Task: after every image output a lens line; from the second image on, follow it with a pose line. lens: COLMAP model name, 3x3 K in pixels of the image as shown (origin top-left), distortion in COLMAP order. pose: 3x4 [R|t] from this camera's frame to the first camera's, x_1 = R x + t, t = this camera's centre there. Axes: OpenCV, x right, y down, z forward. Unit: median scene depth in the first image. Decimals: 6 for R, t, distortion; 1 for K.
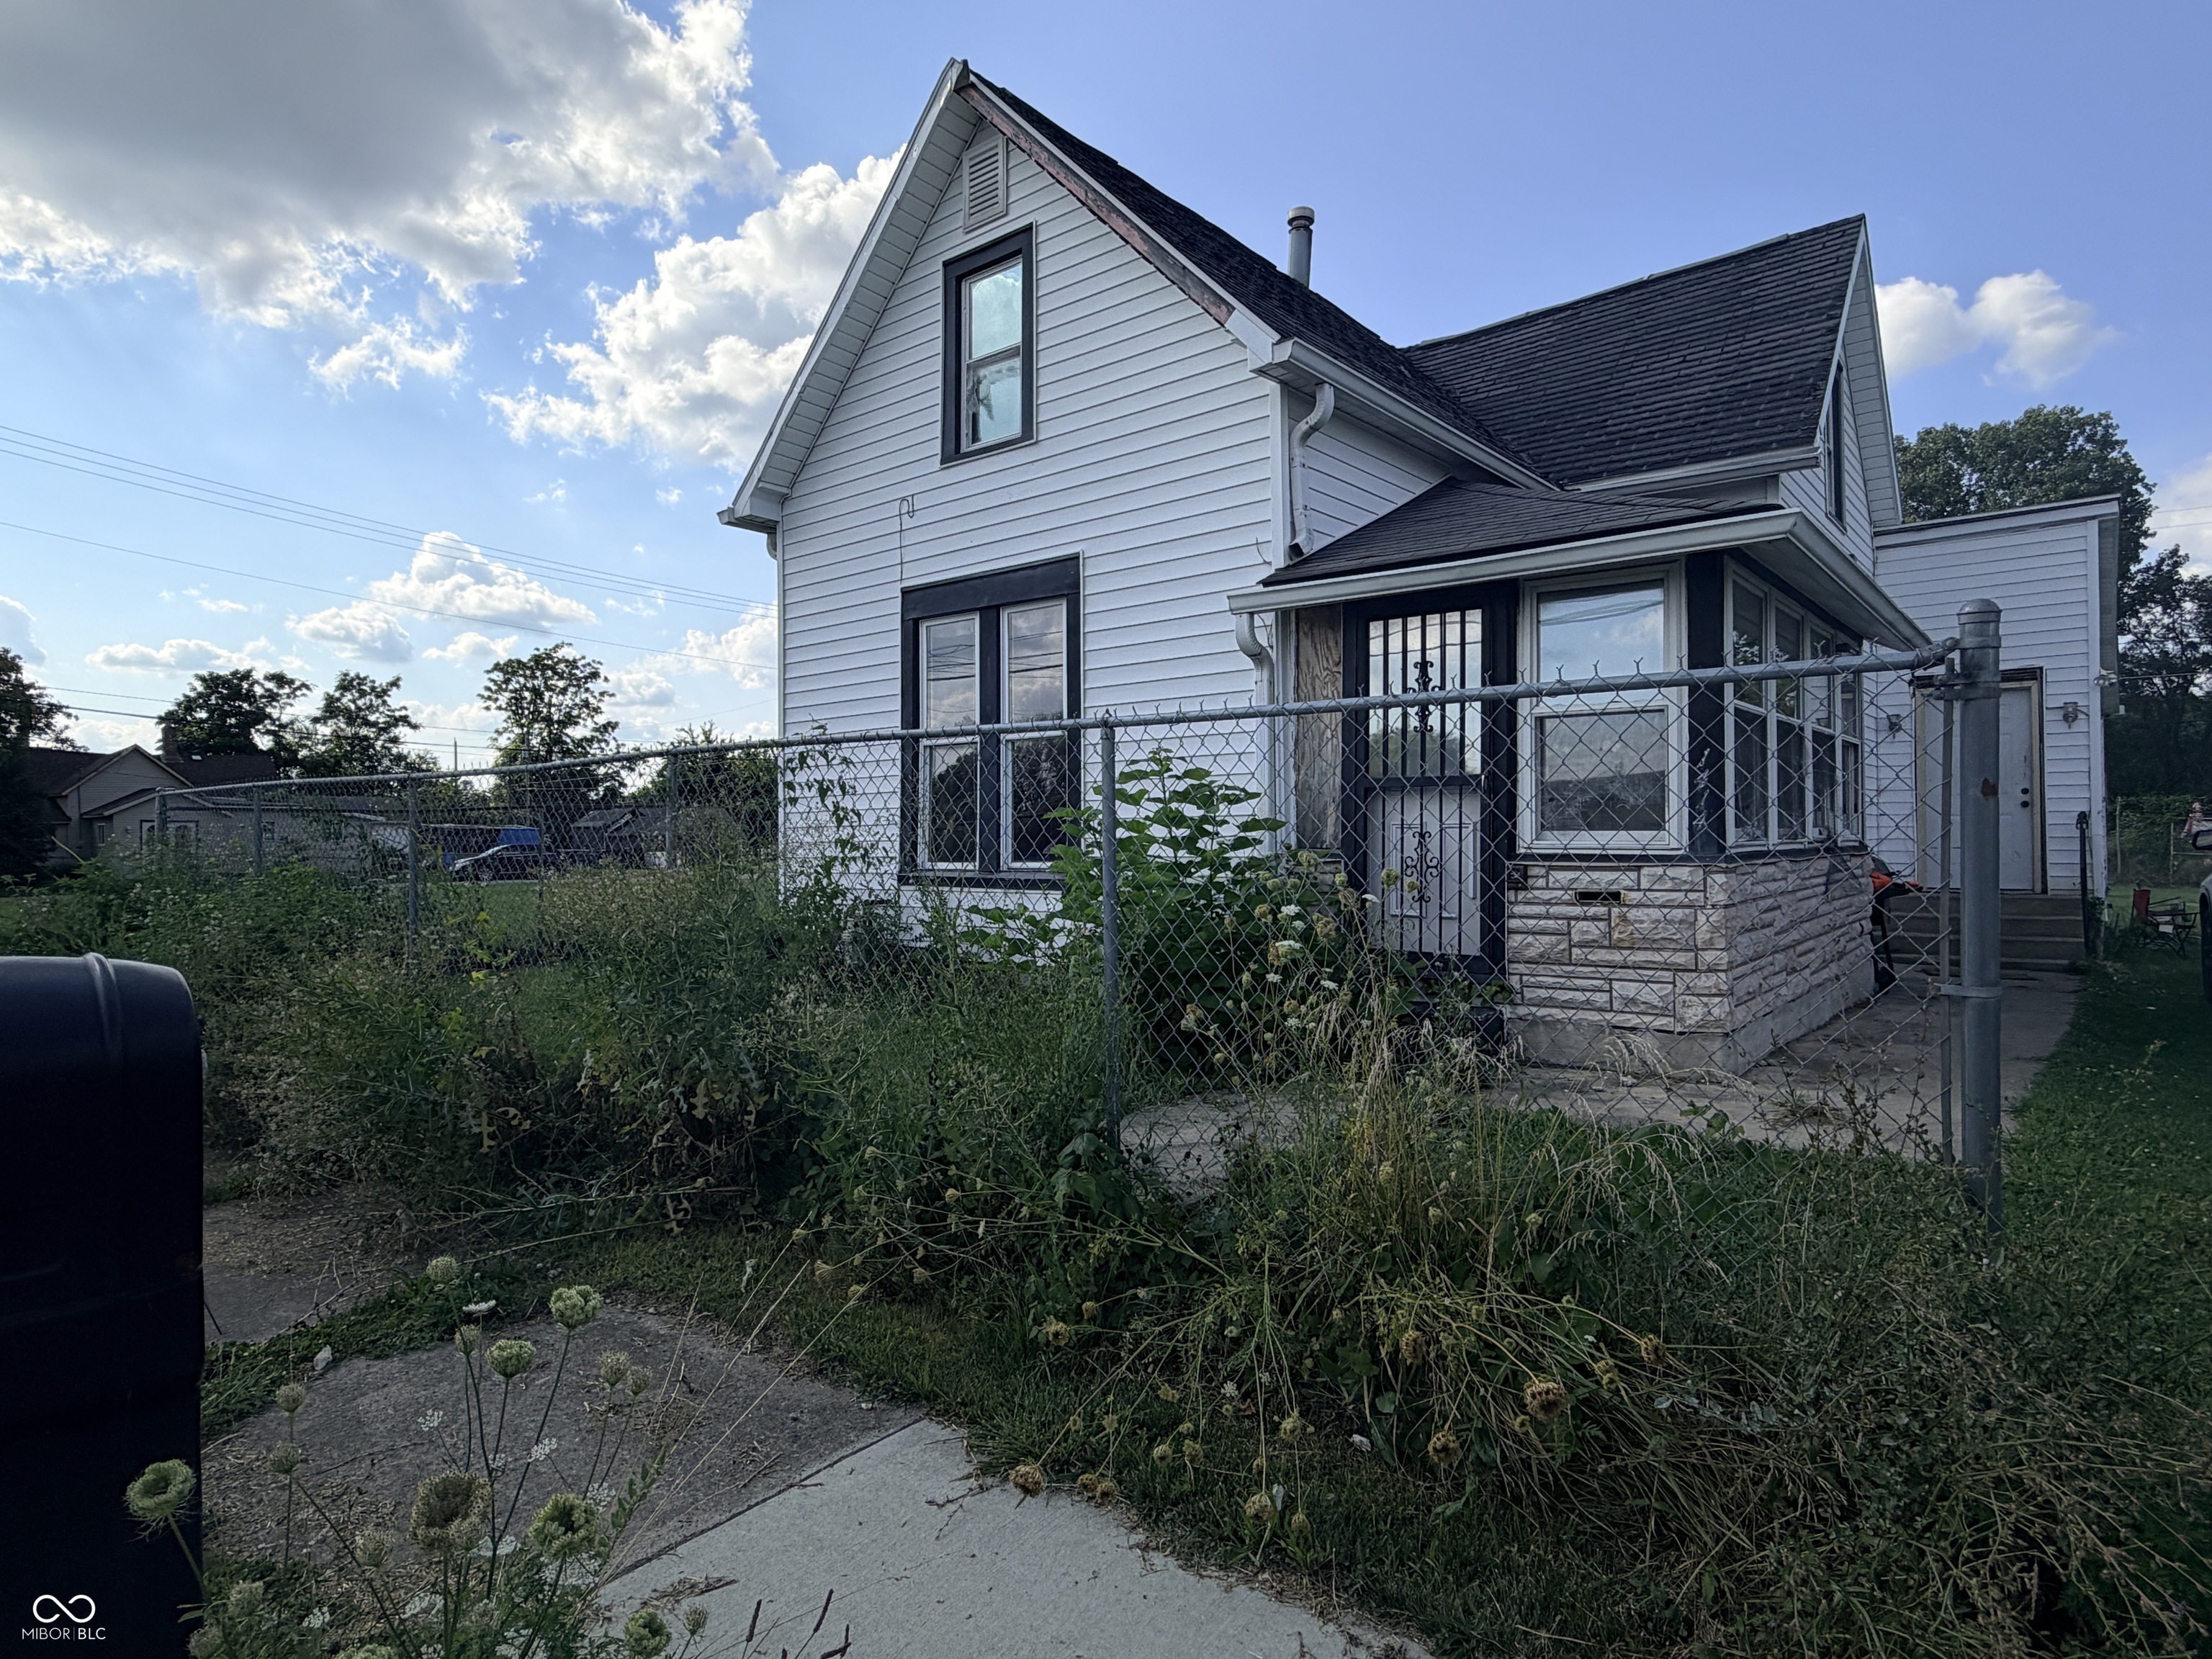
lens RADIAL K [[1227.7, 0, 1109.4], [0, 1227.7, 828.8], [0, 0, 1]] dist [0.000798, 0.000660]
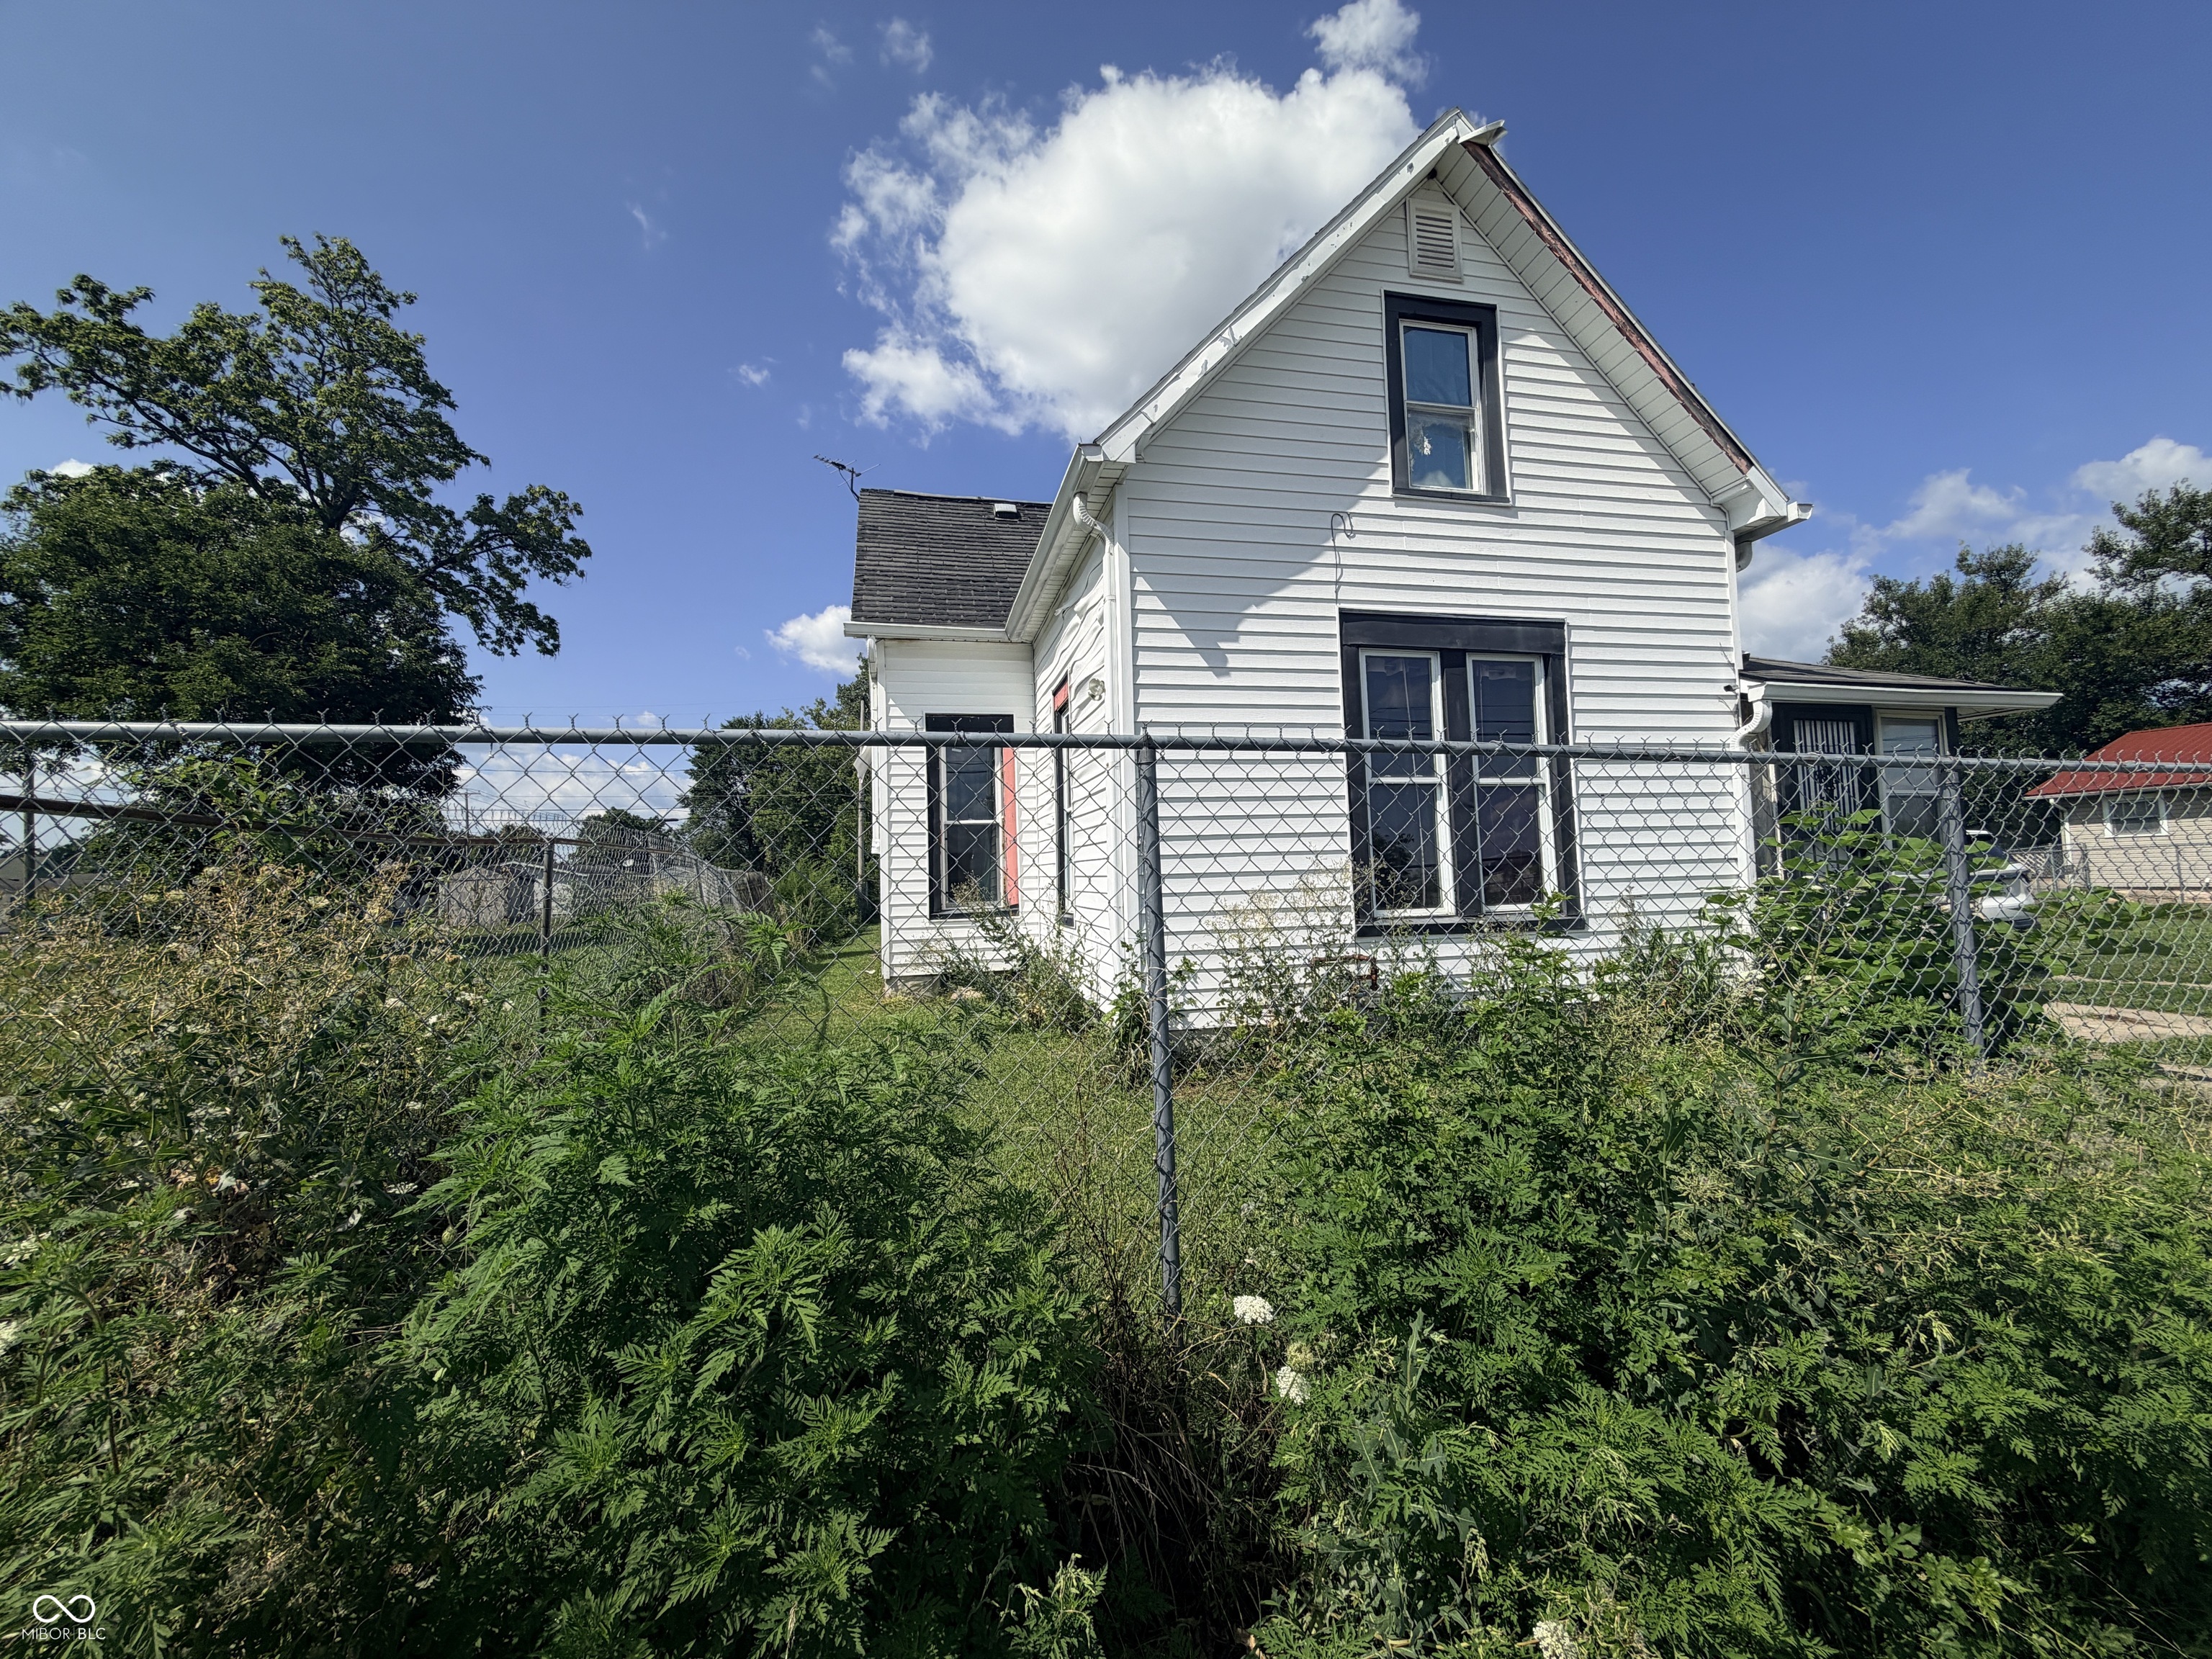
lens RADIAL K [[901.3, 0, 1099.7], [0, 901.3, 837.3], [0, 0, 1]] dist [0.000136, -0.000523]
pose [[0.624094, 0.040027, 0.780324, -0.877342], [0.013585, 0.997980, -0.062057, 0.012940], [-0.781231, 0.049330, 0.622289, 0.807106]]
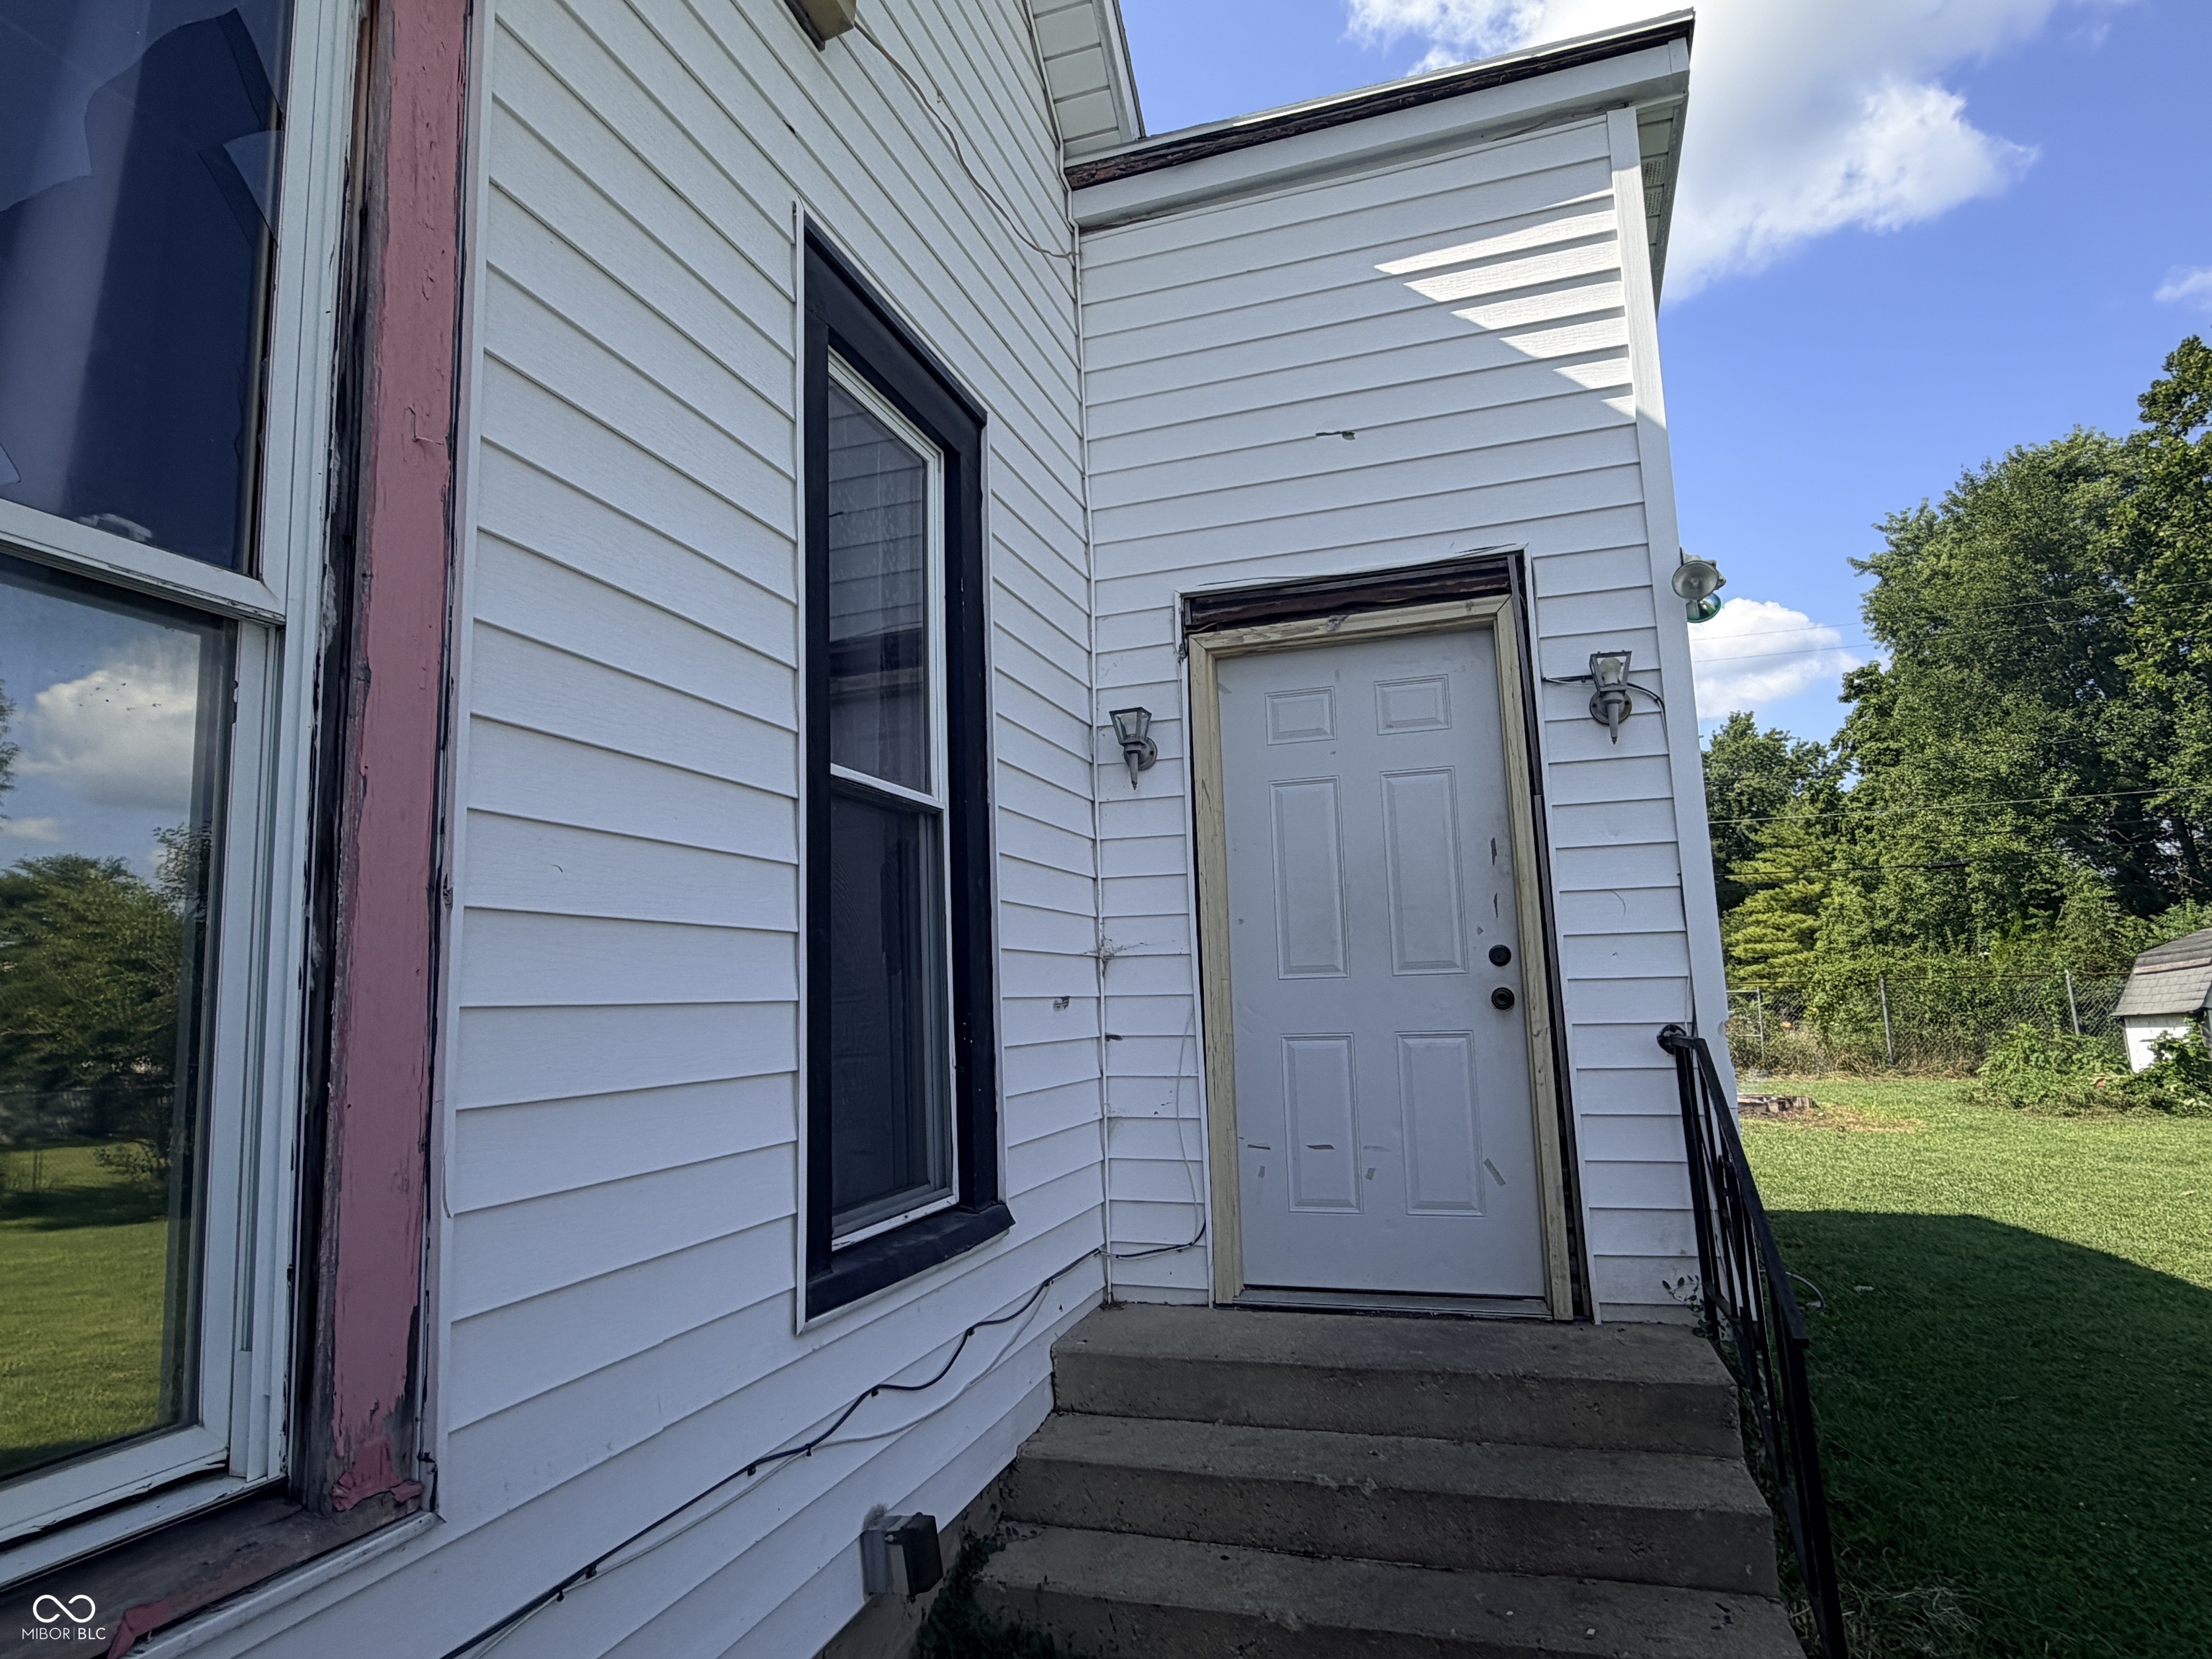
lens RADIAL K [[1267.1, 0, 1100.5], [0, 1267.1, 827.6], [0, 0, 1]] dist [0.005844, -0.000421]
pose [[0.929619, 0.035253, 0.366832, 0.805827], [0.018548, 0.989677, -0.142113, -0.028786], [-0.368055, 0.138915, 0.919368, 1.114676]]
